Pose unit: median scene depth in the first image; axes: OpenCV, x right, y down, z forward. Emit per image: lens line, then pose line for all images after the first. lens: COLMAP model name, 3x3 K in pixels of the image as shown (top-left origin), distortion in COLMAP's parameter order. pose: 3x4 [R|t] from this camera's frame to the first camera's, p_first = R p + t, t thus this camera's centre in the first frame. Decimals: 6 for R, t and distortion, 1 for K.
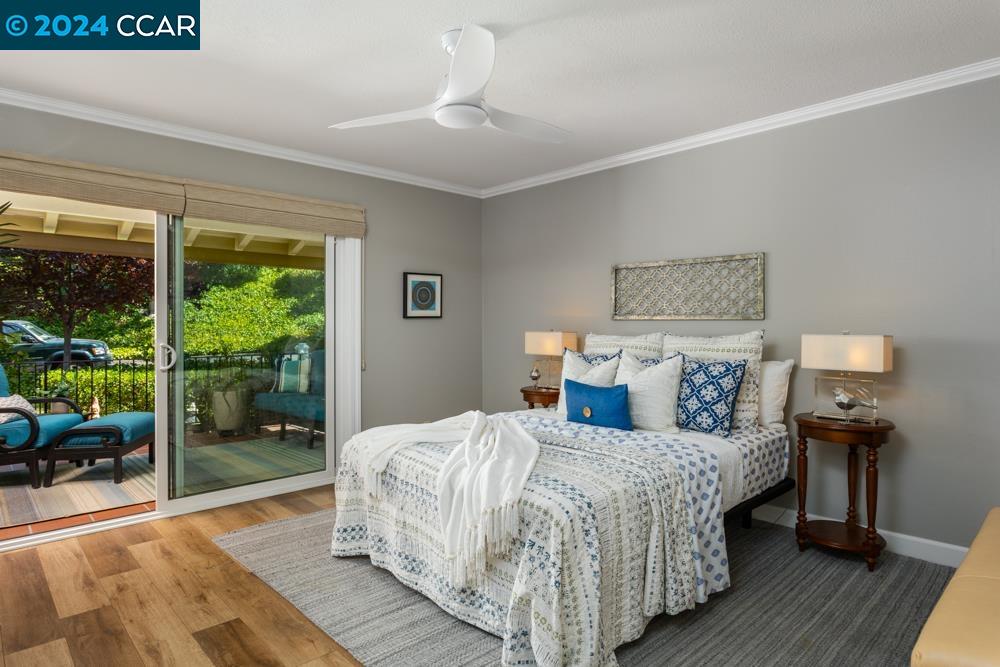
lens RADIAL K [[572.5, 0, 500.0], [0, 572.5, 333.5], [0, 0, 1]] dist [-0.004958, -0.001998]
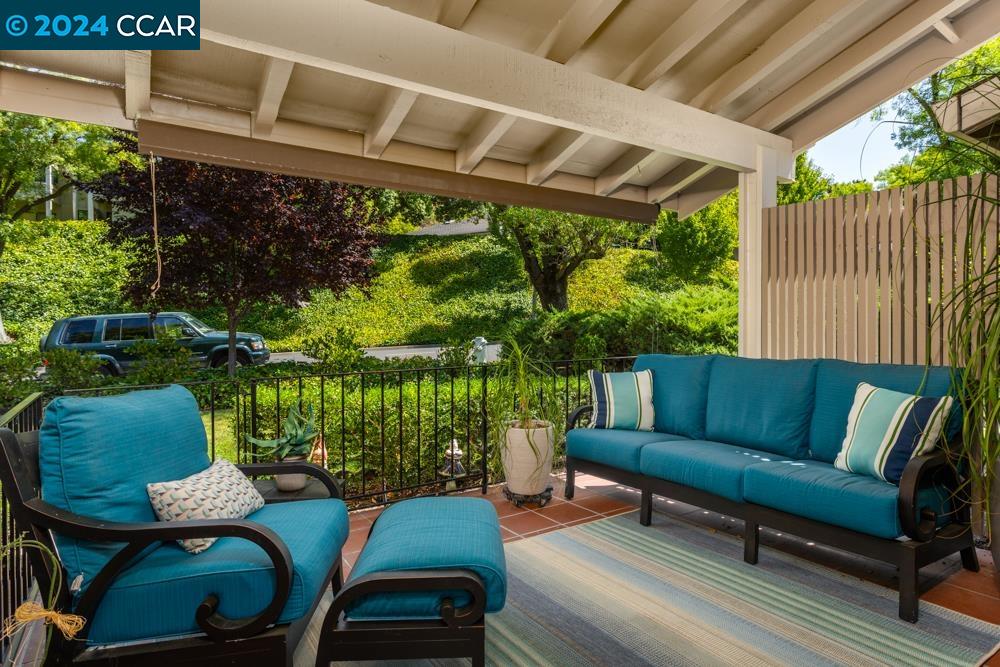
lens RADIAL K [[572.5, 0, 500.0], [0, 572.5, 333.5], [0, 0, 1]] dist [-0.004958, -0.001998]
pose [[0.984029, 0.000580, -0.178009, -0.164583], [0.001939, 0.999900, 0.013975, -0.000082], [0.178000, -0.014097, 0.983930, 0.176848]]
